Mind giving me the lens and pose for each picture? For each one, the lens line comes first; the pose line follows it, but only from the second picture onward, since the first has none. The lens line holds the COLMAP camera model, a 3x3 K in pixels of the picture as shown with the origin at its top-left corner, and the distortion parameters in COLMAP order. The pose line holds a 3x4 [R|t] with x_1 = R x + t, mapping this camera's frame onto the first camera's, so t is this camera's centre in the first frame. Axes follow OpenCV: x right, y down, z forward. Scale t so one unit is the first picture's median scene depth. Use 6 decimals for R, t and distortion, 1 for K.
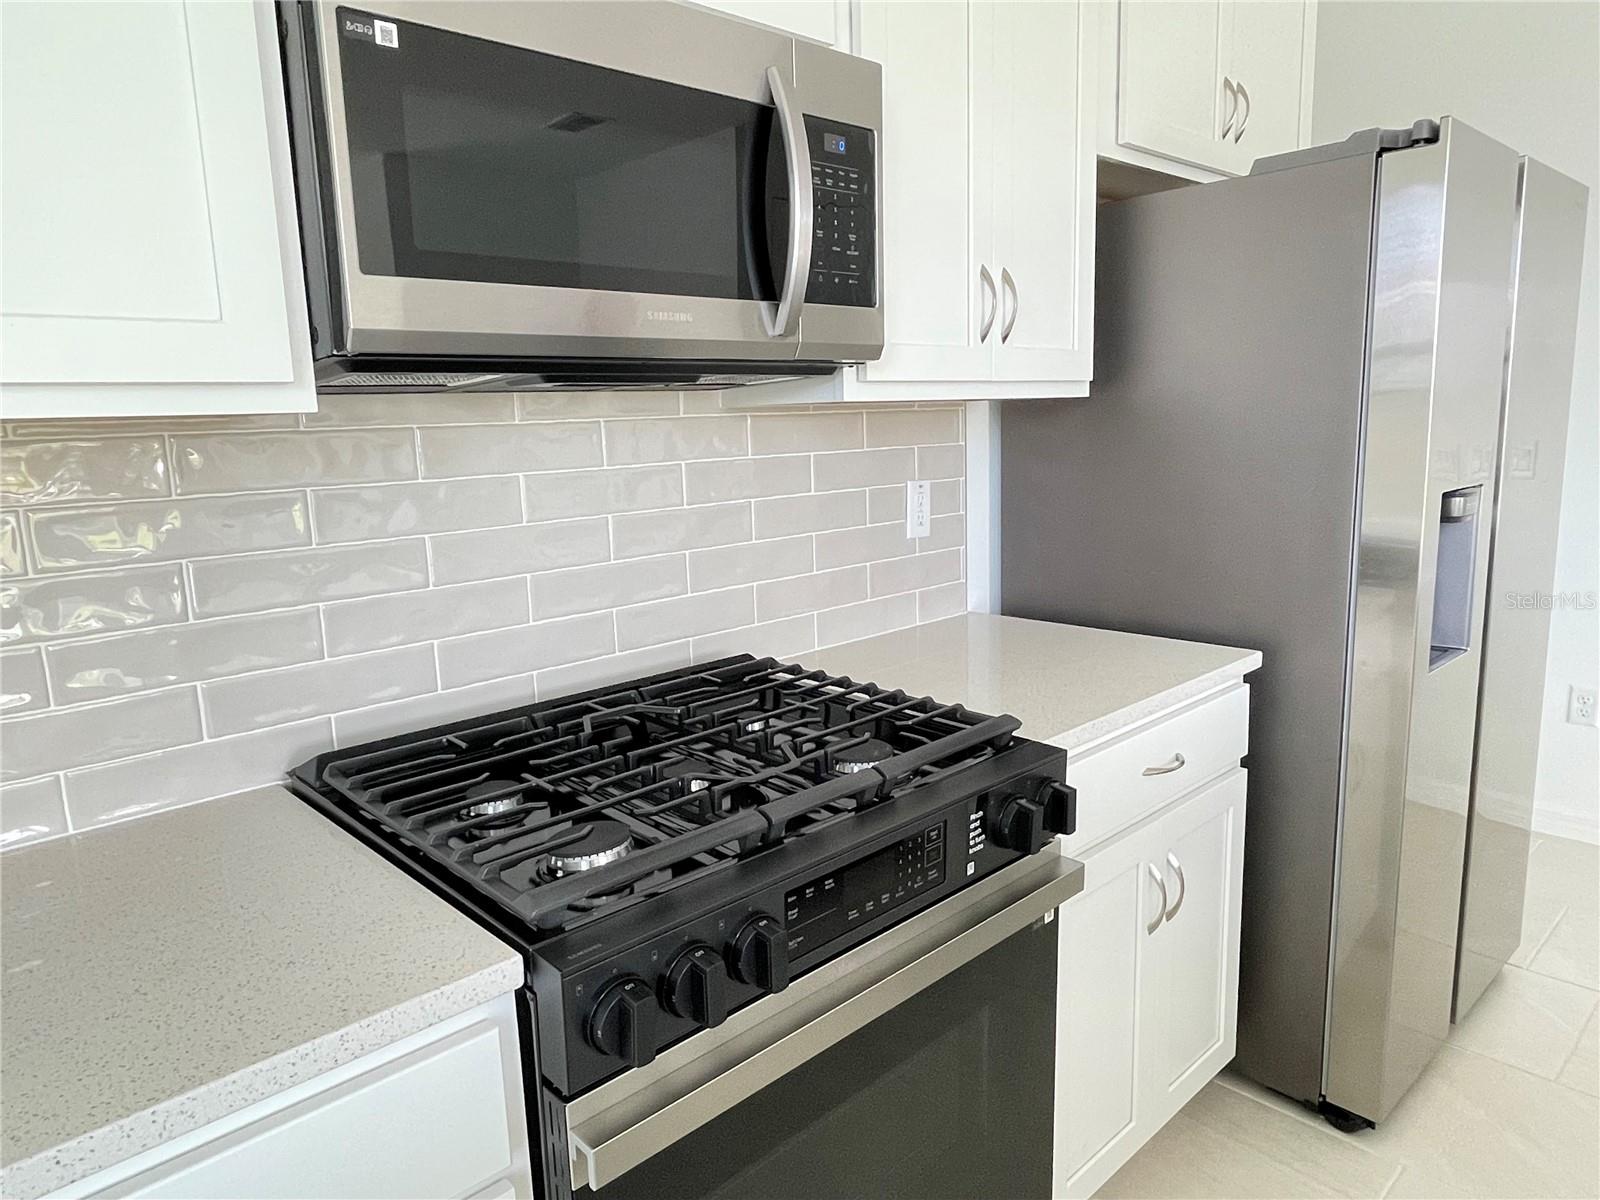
lens RADIAL K [[1038.8, 0, 798.8], [0, 1038.8, 594.7], [0, 0, 1]] dist [-0.005491, 0.002187]
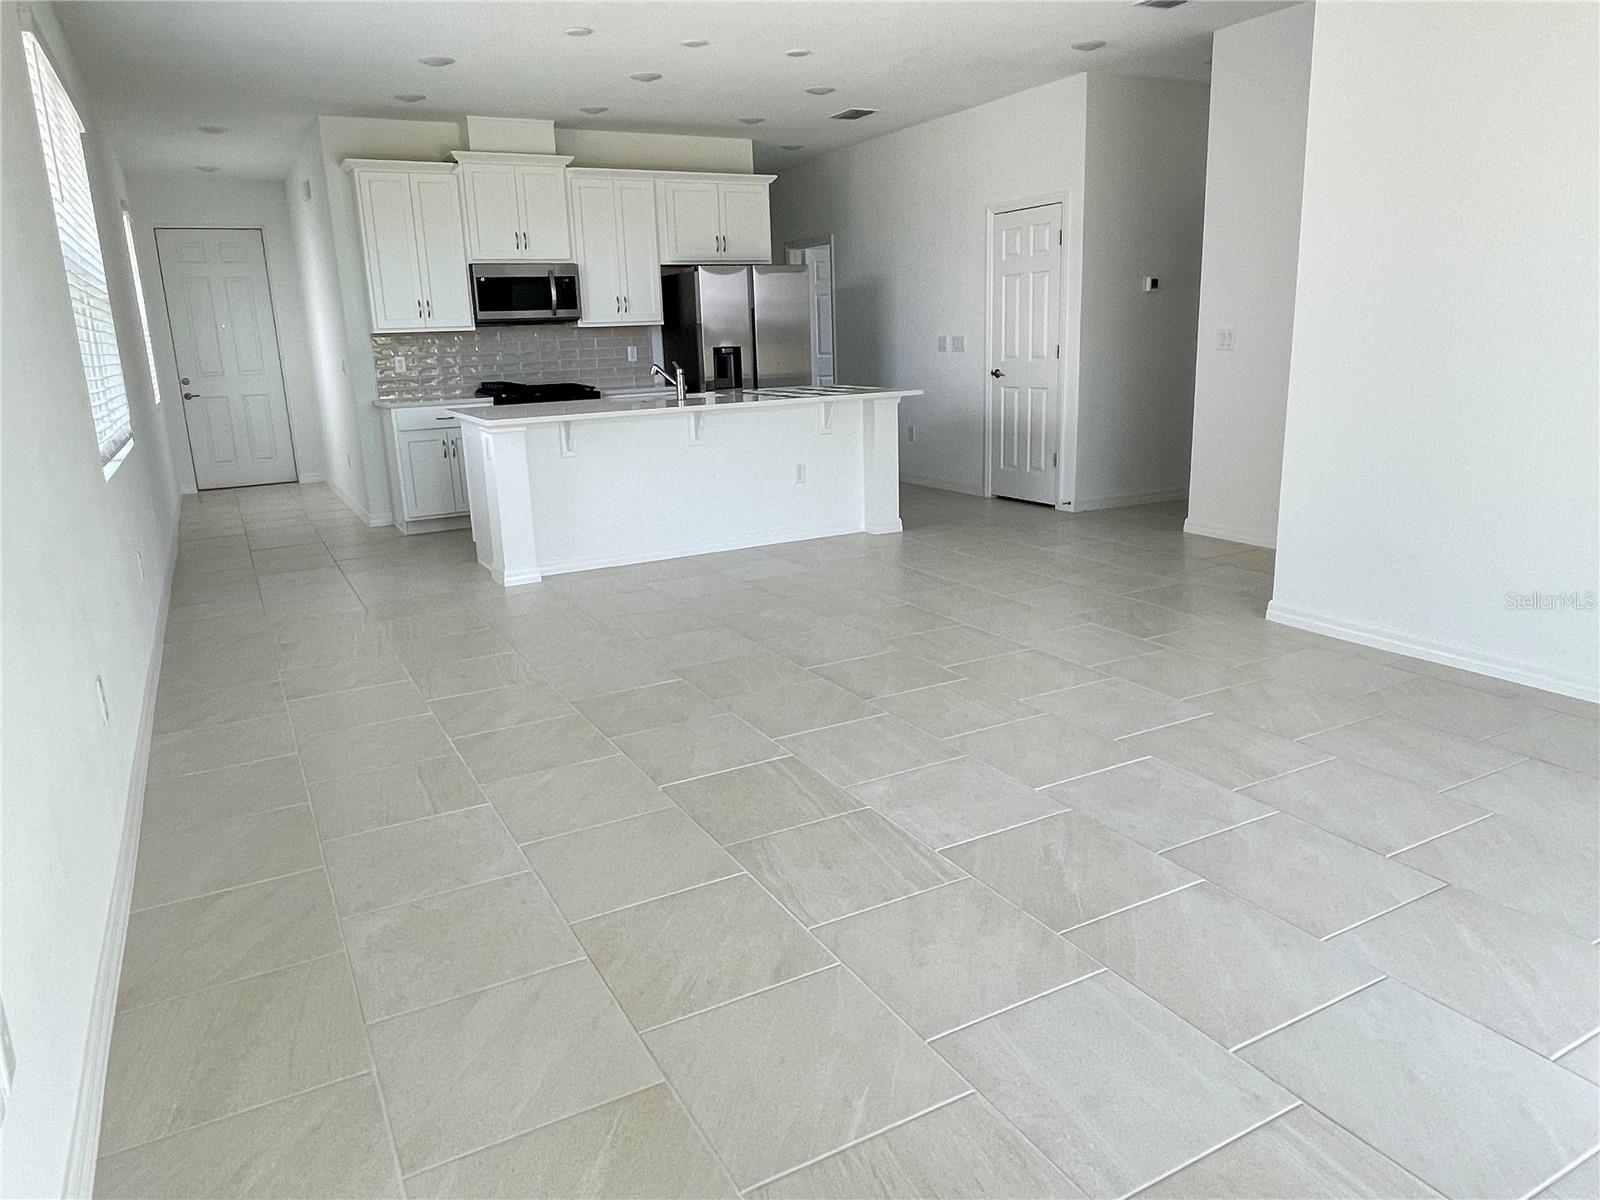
lens RADIAL K [[1070.5, 0, 795.3], [0, 1070.5, 596.4], [0, 0, 1]] dist [-0.002985, -0.002301]
pose [[0.965599, 0.062433, -0.252428, 2.724725], [-0.041245, 0.995233, 0.088380, 0.679418], [0.256743, -0.074929, 0.963571, -4.246849]]
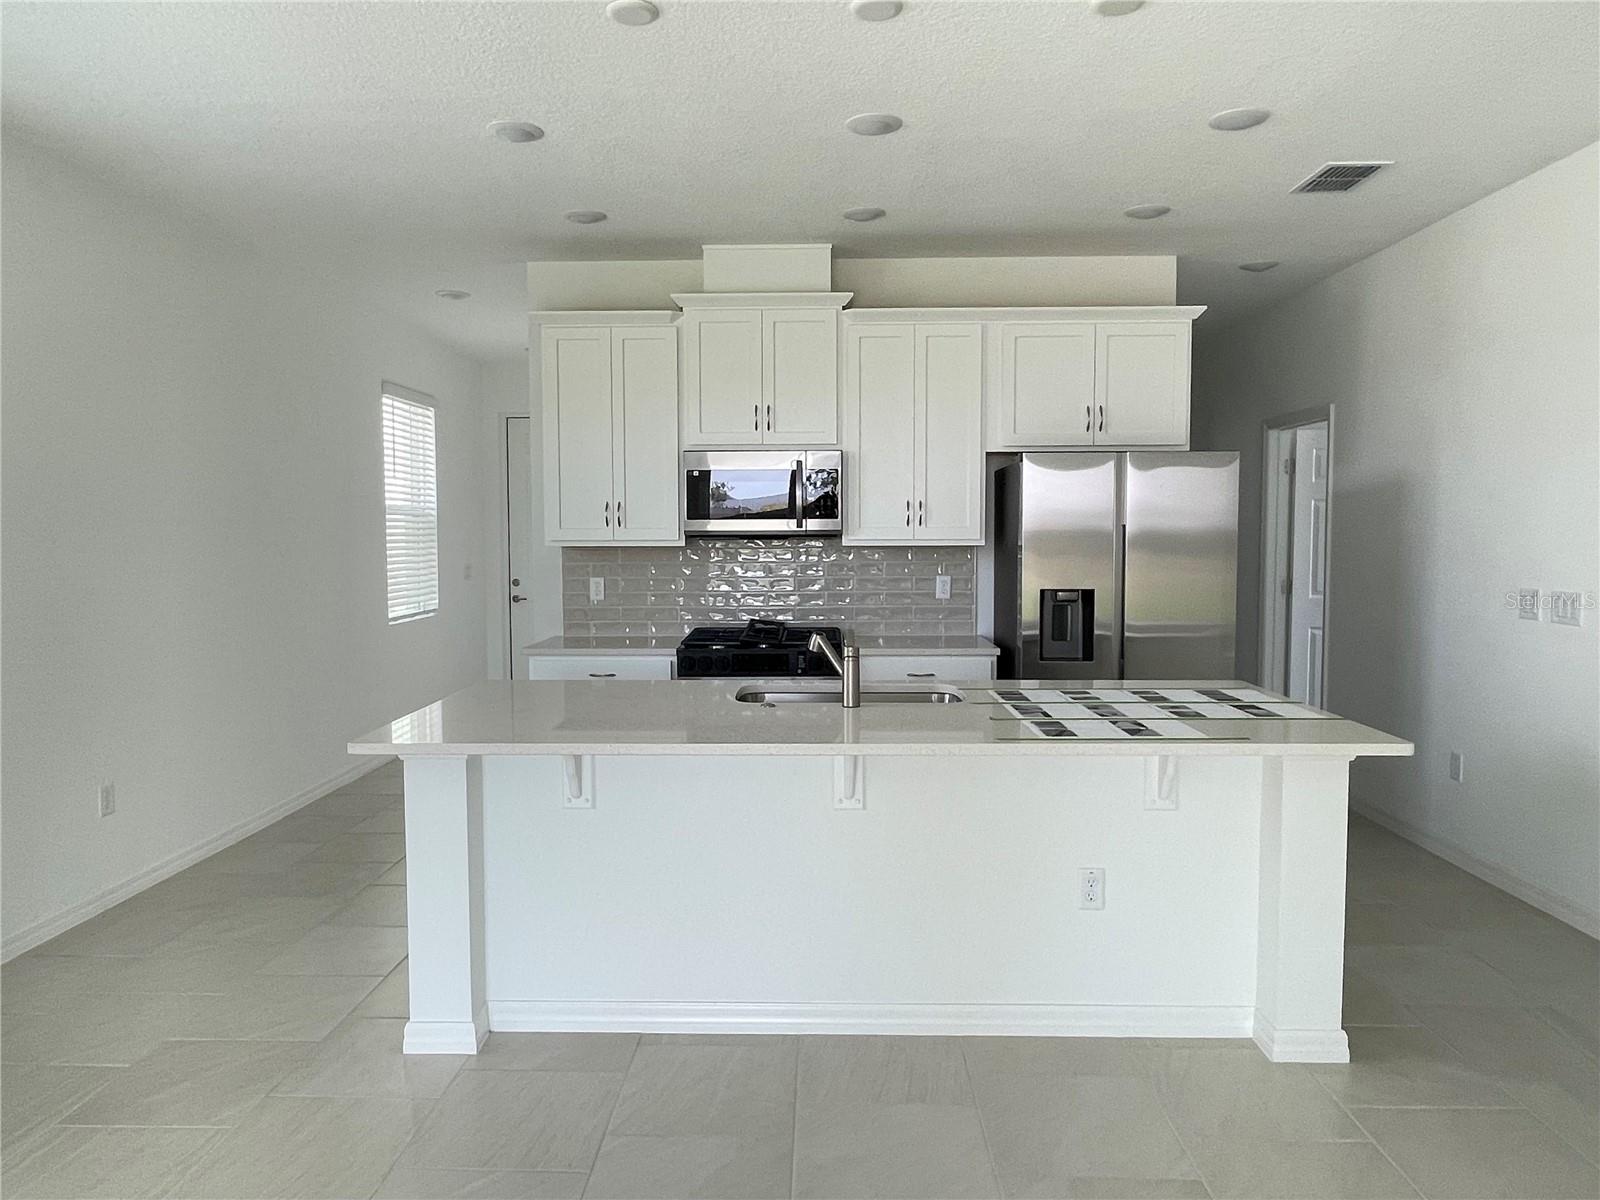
lens RADIAL K [[1070.5, 0, 795.5], [0, 1070.5, 596.9], [0, 0, 1]] dist [-0.002985, -0.002301]
pose [[0.705068, 0.073297, -0.705342, 2.568117], [-0.138944, 0.989644, -0.036049, 0.125017], [0.695395, 0.123420, 0.707950, -1.601332]]
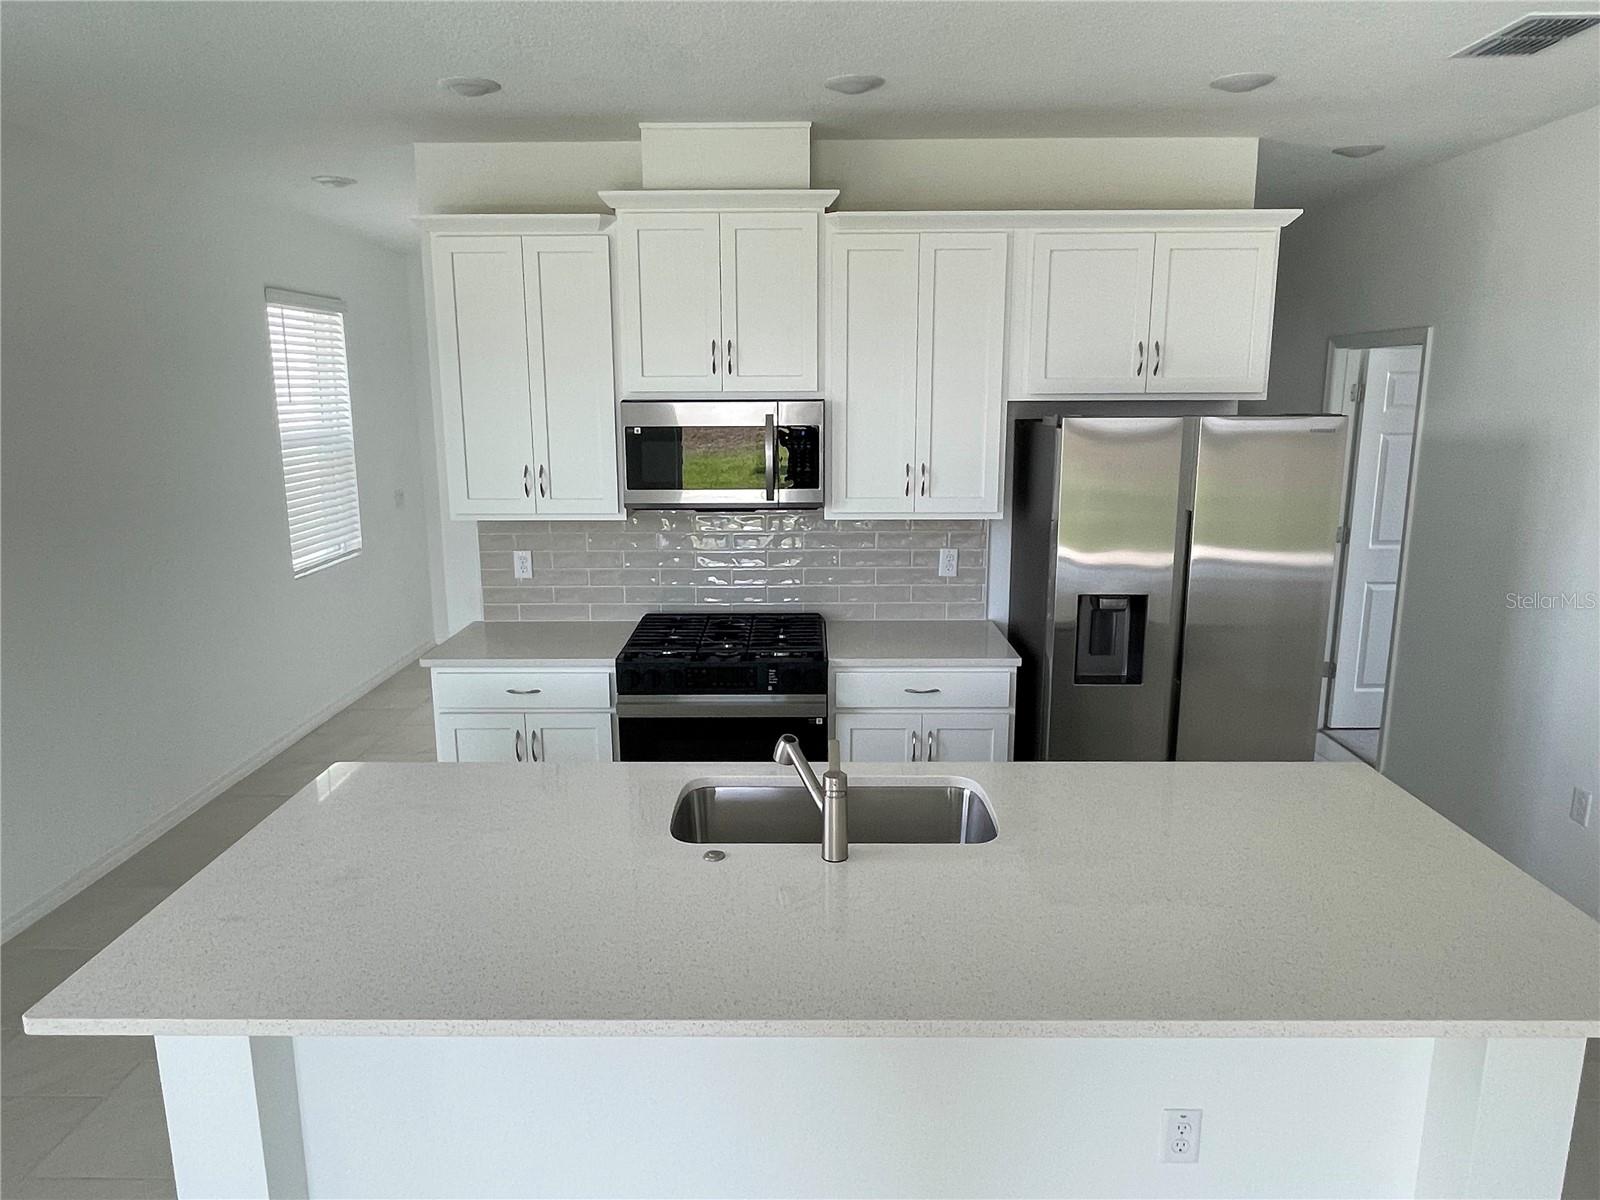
lens RADIAL K [[1038.8, 0, 795.0], [0, 1038.8, 595.7], [0, 0, 1]] dist [-0.005491, 0.002187]
pose [[0.714946, 0.166168, -0.679147, 1.975613], [-0.136537, 0.985828, 0.097470, -0.269749], [0.685718, 0.023043, 0.727502, -1.019910]]
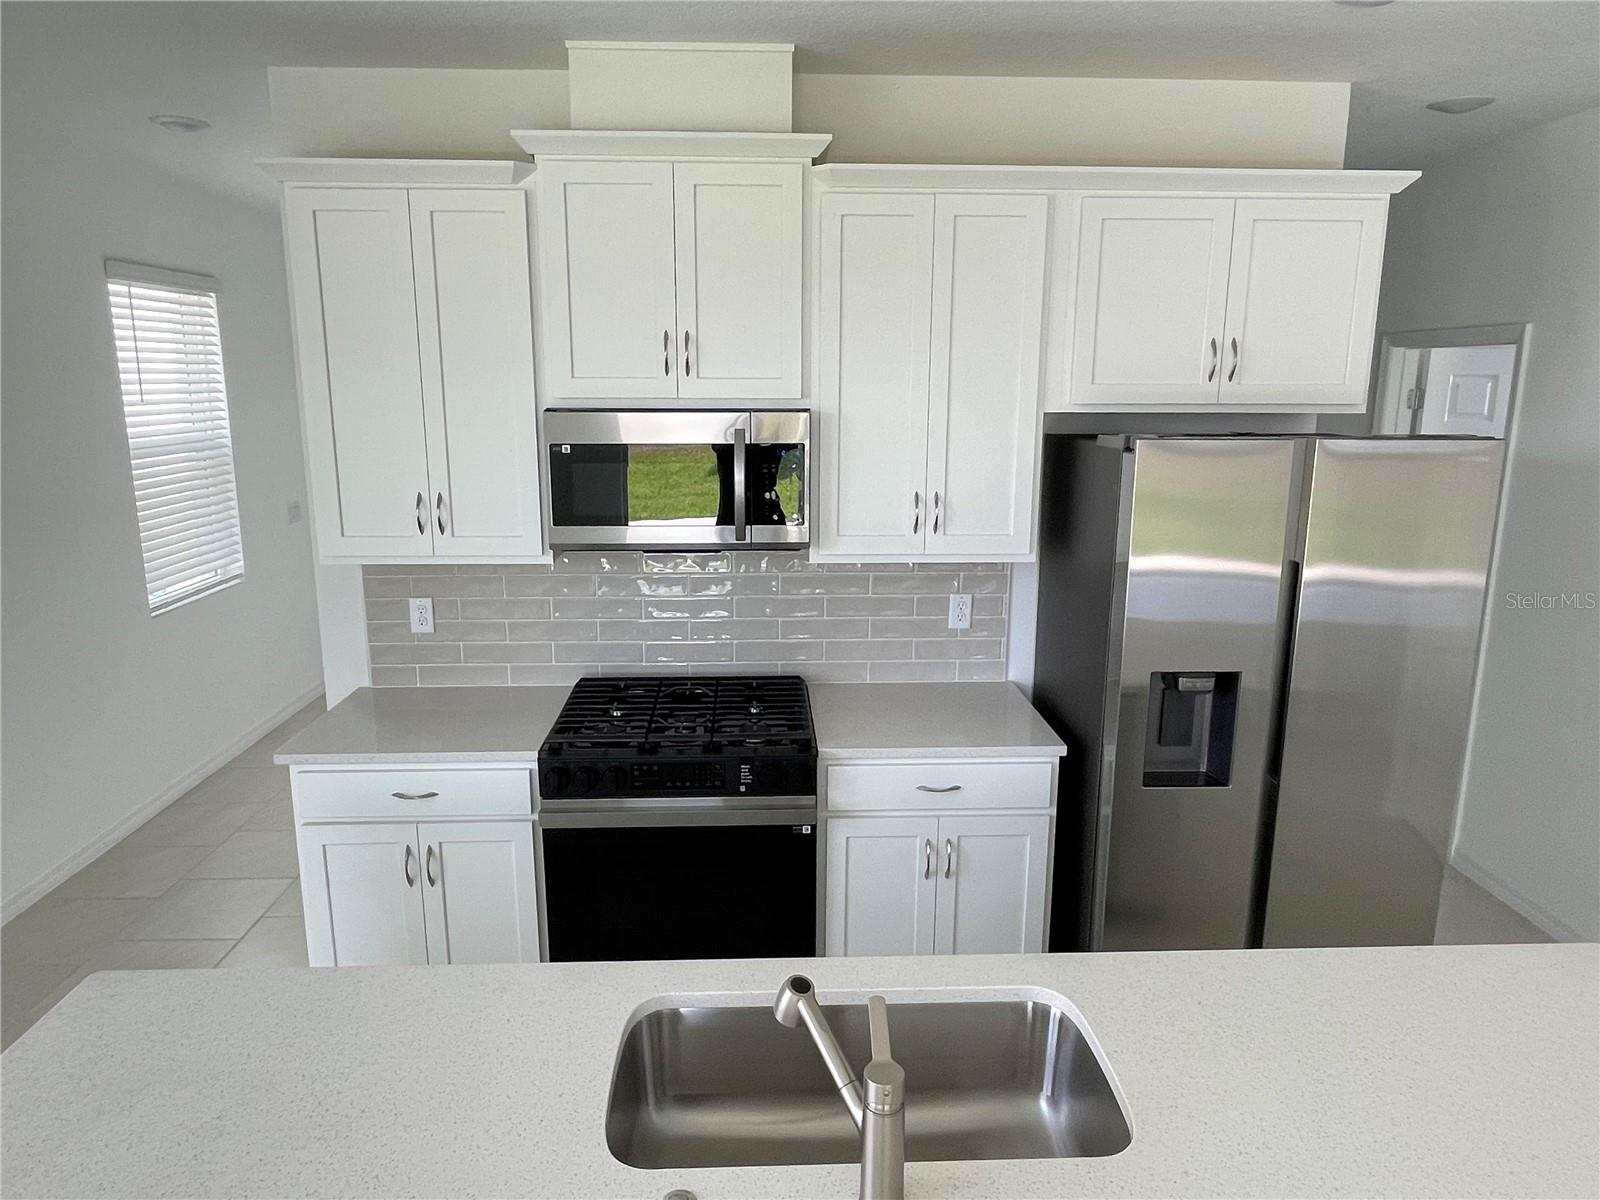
lens RADIAL K [[1038.8, 0, 795.8], [0, 1038.8, 597.2], [0, 0, 1]] dist [-0.005491, 0.002187]
pose [[0.749529, 0.170421, -0.639659, 1.471662], [-0.138530, 0.985279, 0.100178, -0.355692], [0.647314, 0.013526, 0.762103, -0.604518]]
